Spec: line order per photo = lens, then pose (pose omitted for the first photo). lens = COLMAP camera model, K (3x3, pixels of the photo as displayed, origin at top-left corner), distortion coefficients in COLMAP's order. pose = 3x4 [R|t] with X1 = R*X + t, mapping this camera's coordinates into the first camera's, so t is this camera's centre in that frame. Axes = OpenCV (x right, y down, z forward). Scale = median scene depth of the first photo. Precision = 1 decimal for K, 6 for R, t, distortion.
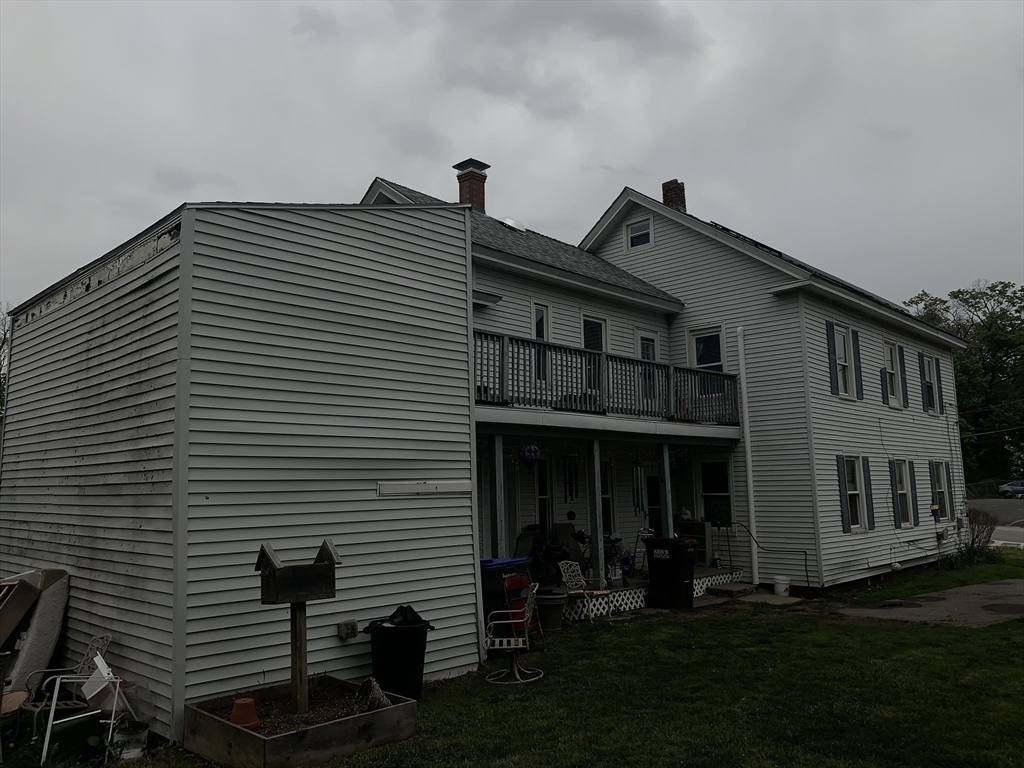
lens RADIAL K [[795.2, 0, 509.6], [0, 795.2, 376.5], [0, 0, 1]] dist [-0.000152, -0.003719]
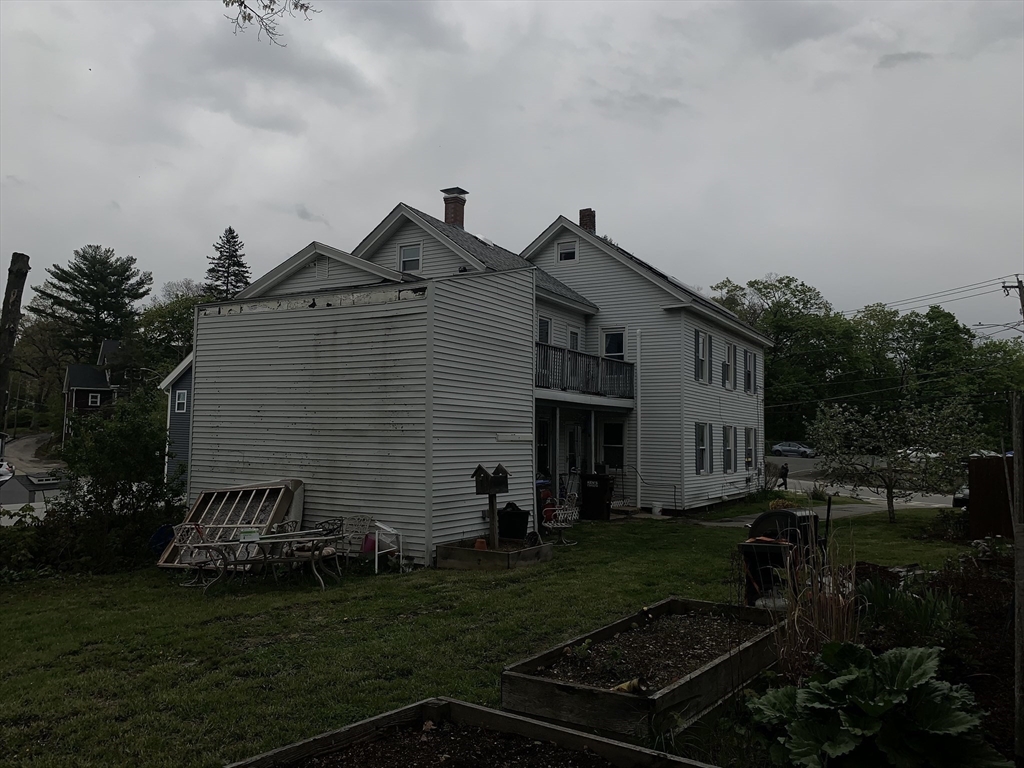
lens RADIAL K [[795.2, 0, 513.7], [0, 795.2, 387.4], [0, 0, 1]] dist [-0.000152, -0.003719]
pose [[0.969740, 0.048382, 0.239297, -0.255763], [-0.066840, 0.995331, 0.069626, -0.042629], [-0.234812, -0.083514, 0.968447, -0.320787]]
